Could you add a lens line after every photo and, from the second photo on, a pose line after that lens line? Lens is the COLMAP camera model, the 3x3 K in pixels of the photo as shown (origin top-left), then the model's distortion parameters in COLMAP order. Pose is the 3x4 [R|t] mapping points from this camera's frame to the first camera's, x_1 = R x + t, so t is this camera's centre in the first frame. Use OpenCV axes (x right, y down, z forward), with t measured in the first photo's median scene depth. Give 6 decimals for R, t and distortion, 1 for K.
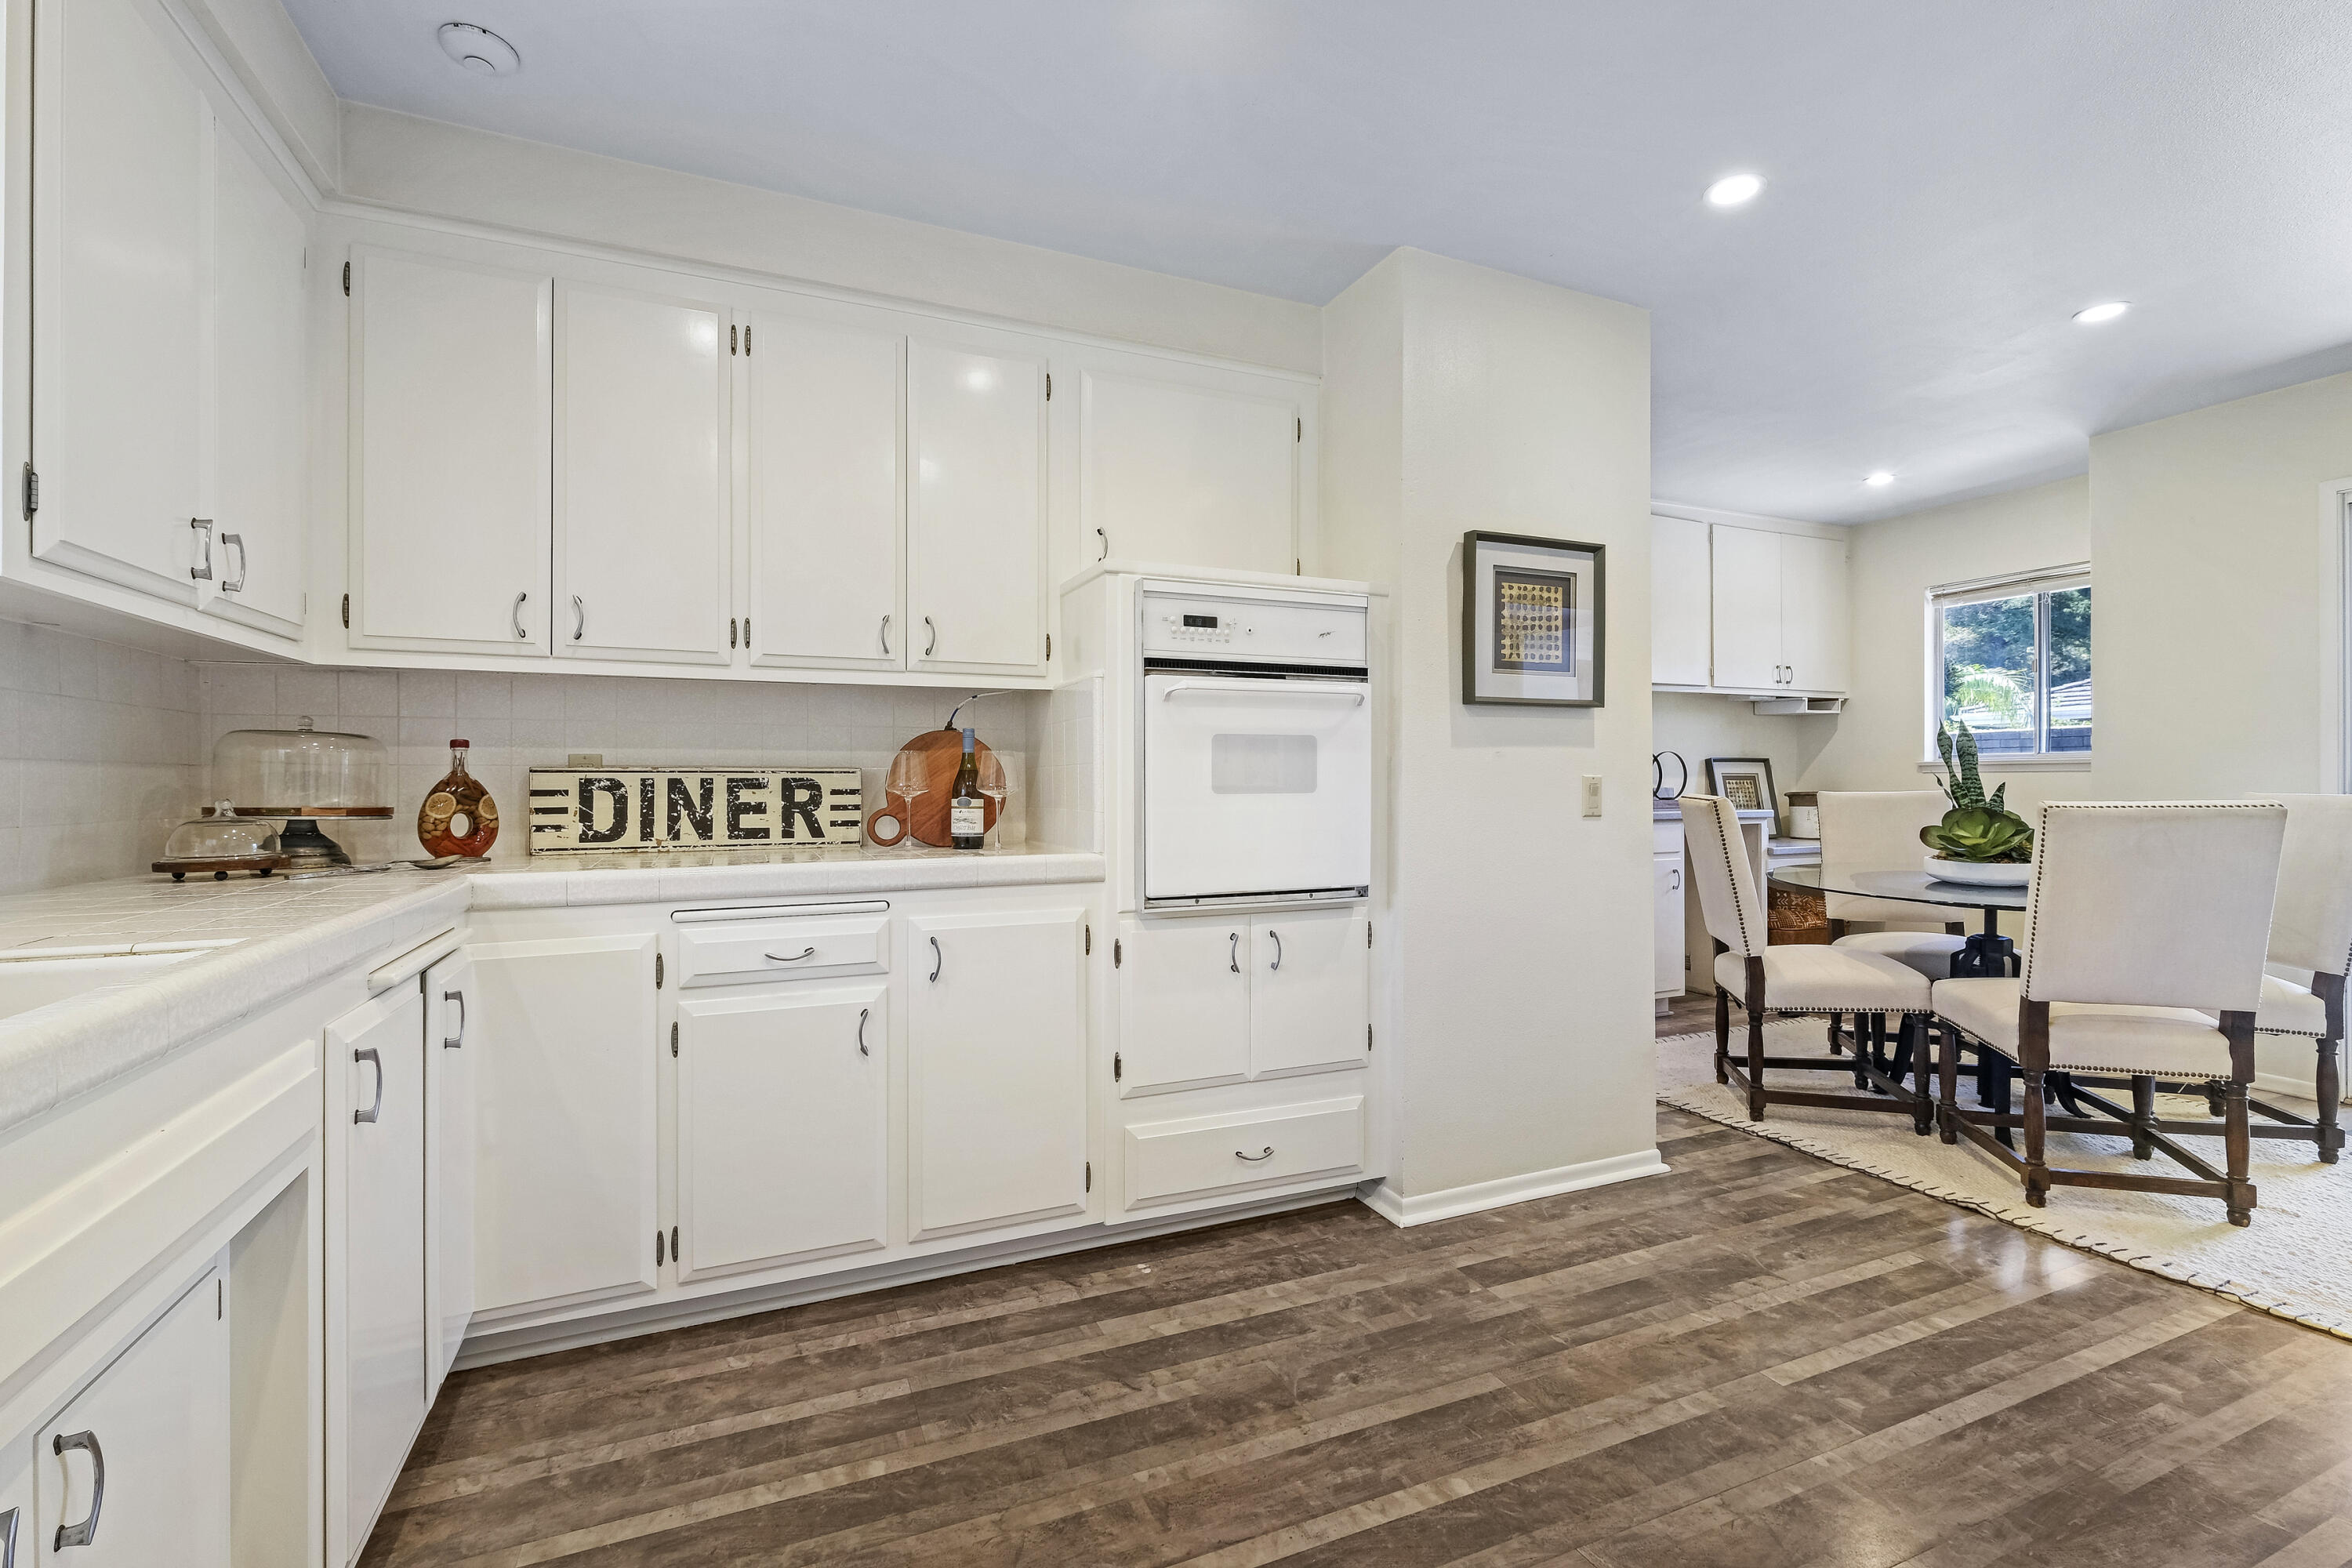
lens RADIAL K [[1016.4, 0, 1198.4], [0, 1016.4, 782.8], [0, 0, 1]] dist [-0.006800, 0.000269]
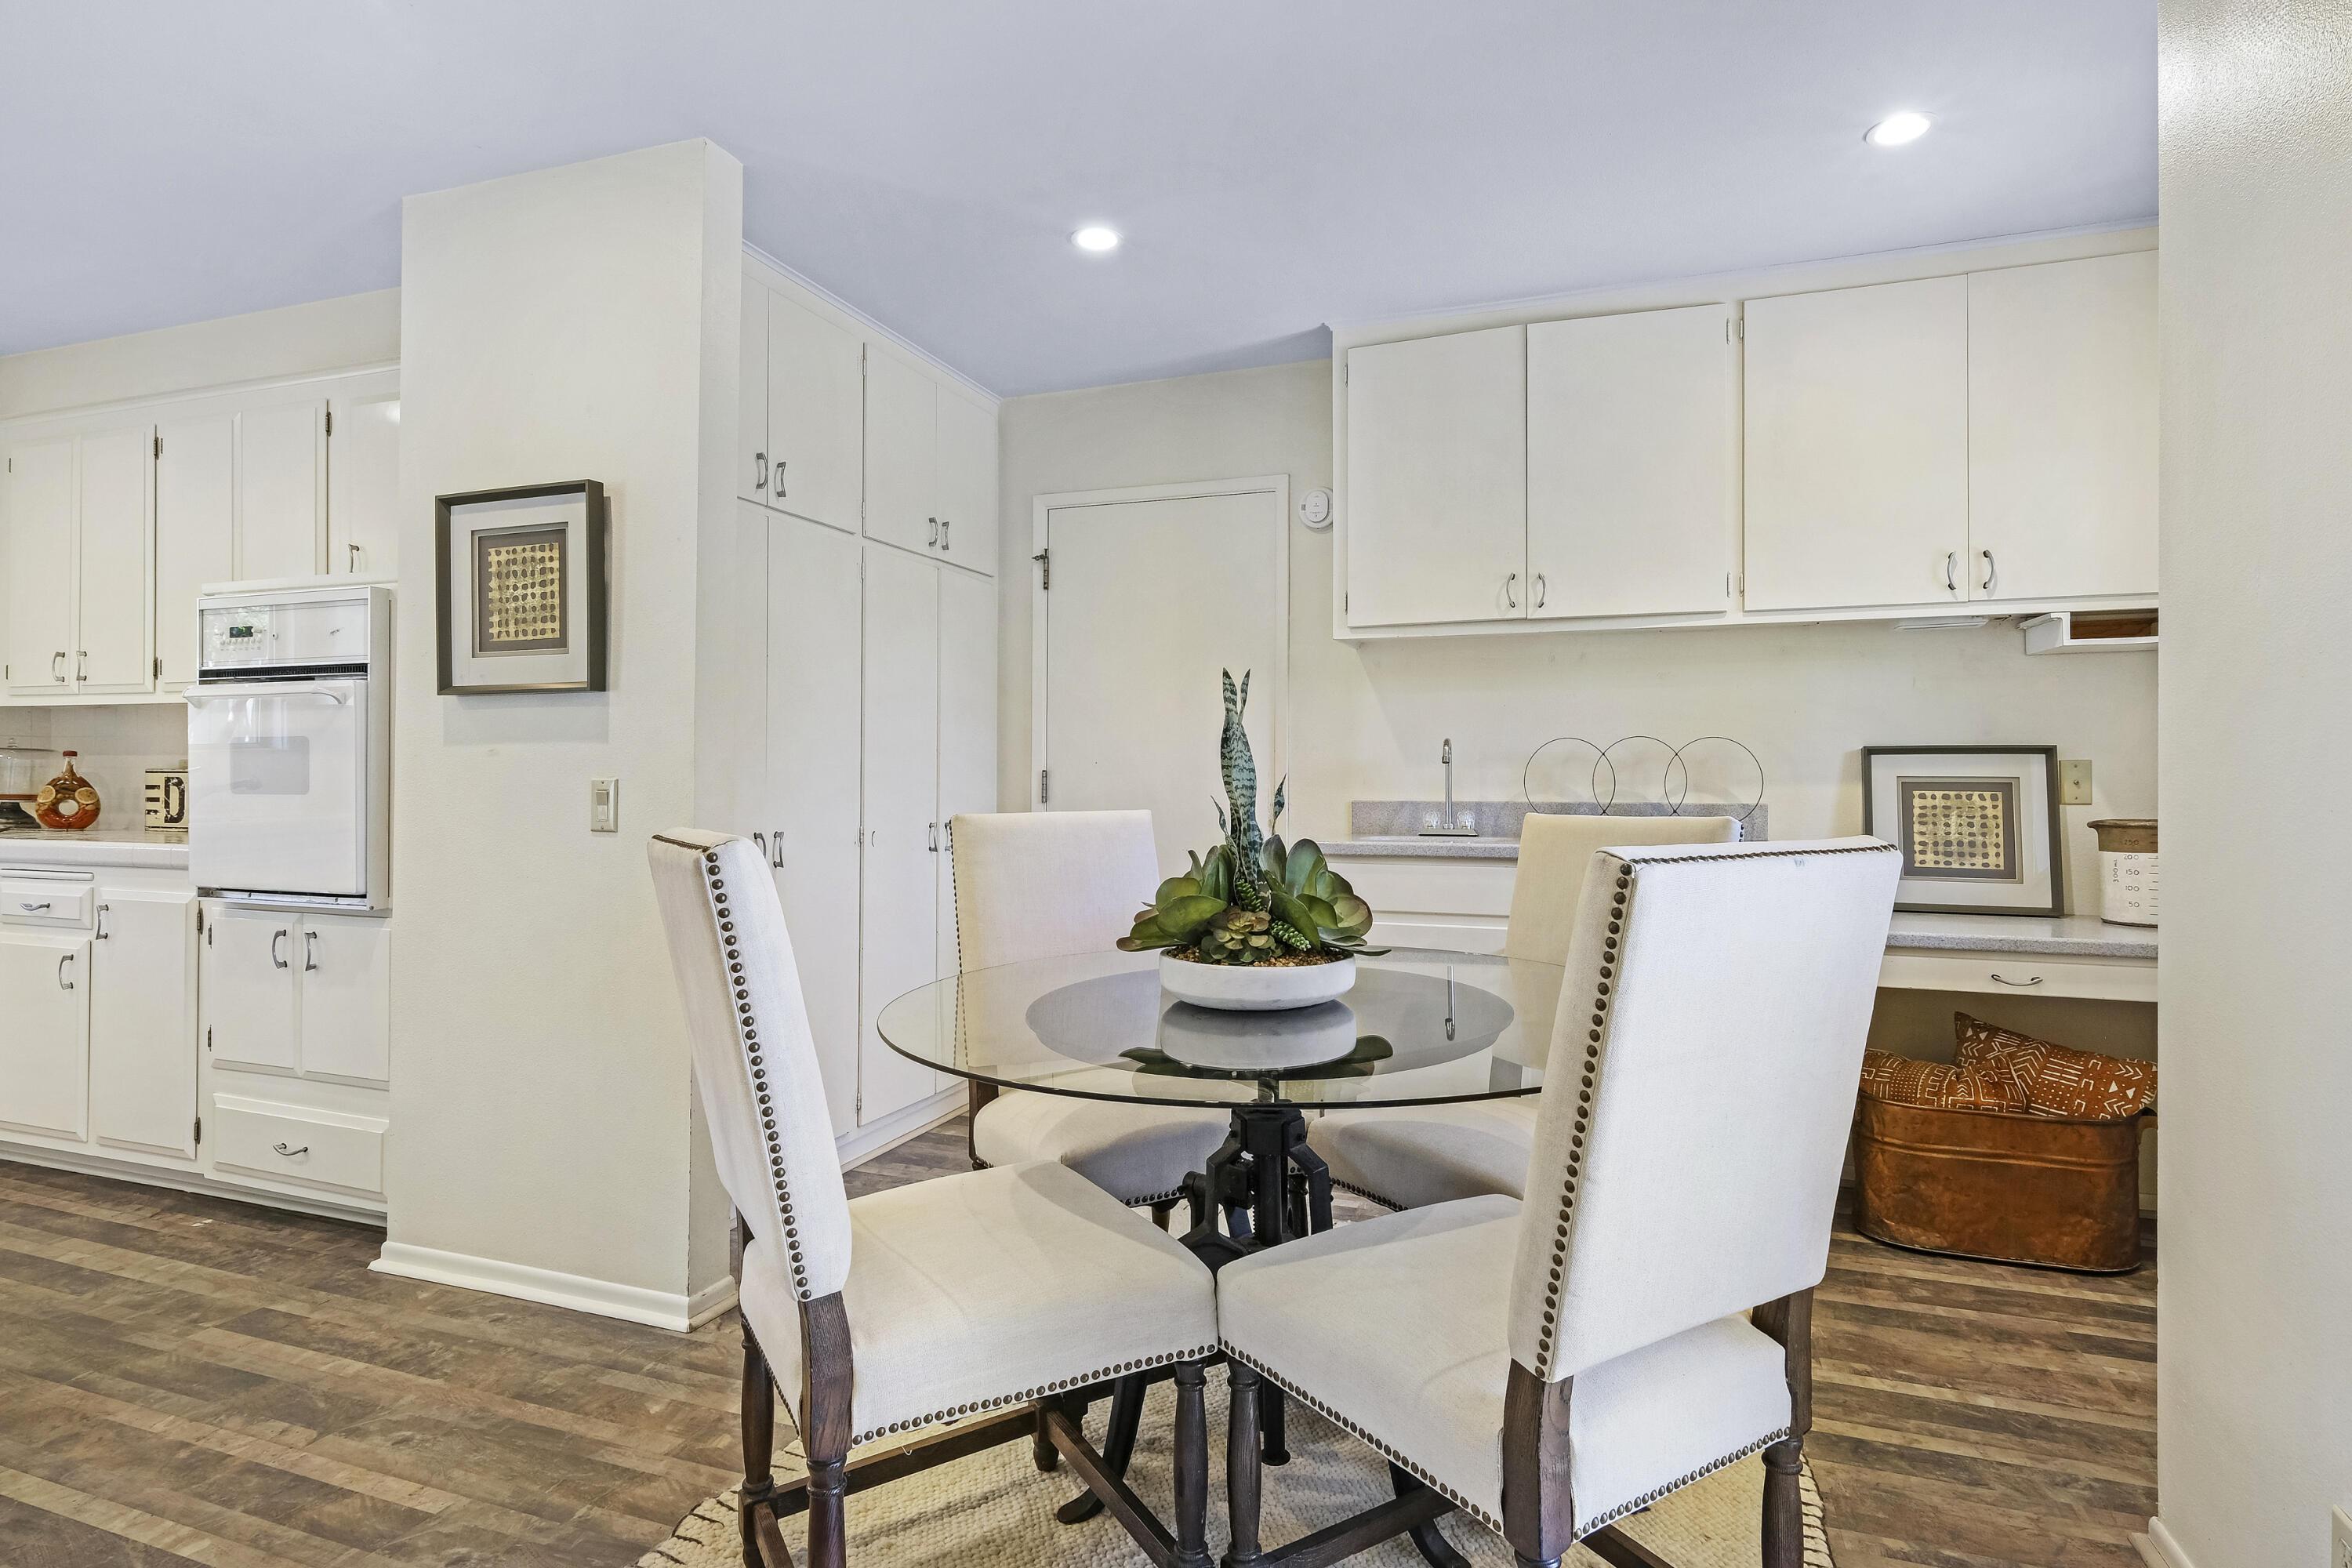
lens RADIAL K [[1244.1, 0, 1181.0], [0, 1244.1, 778.7], [0, 0, 1]] dist [0.000343, 0.001175]
pose [[0.722954, 0.004861, -0.690879, 1.513719], [-0.008751, 0.999959, -0.002121, -0.010079], [0.690840, 0.007580, 0.722968, 0.690777]]
